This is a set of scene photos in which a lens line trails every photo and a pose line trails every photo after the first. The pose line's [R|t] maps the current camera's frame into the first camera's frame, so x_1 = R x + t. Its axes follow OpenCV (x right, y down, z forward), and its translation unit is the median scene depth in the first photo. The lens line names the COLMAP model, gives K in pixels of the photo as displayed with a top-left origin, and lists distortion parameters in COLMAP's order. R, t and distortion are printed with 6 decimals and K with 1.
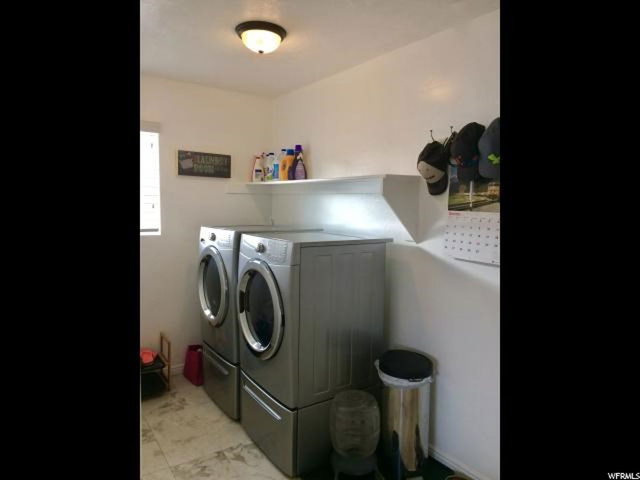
lens RADIAL K [[427.9, 0, 320.0], [0, 427.9, 240.0], [0, 0, 1]] dist [0.002641, 0.000172]
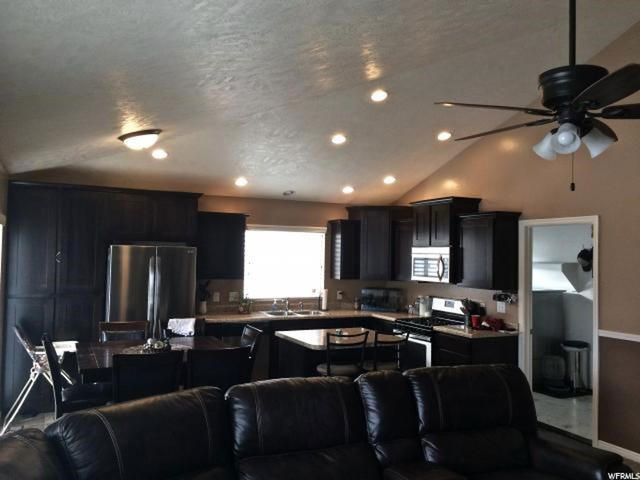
lens RADIAL K [[539.6, 0, 320.1], [0, 539.6, 238.6], [0, 0, 1]] dist [-0.001950, -0.003104]
pose [[0.975843, -0.015237, -0.217942, -0.511983], [-0.008587, 0.994119, -0.107950, 0.050209], [0.218305, 0.107214, 0.969973, -2.228563]]
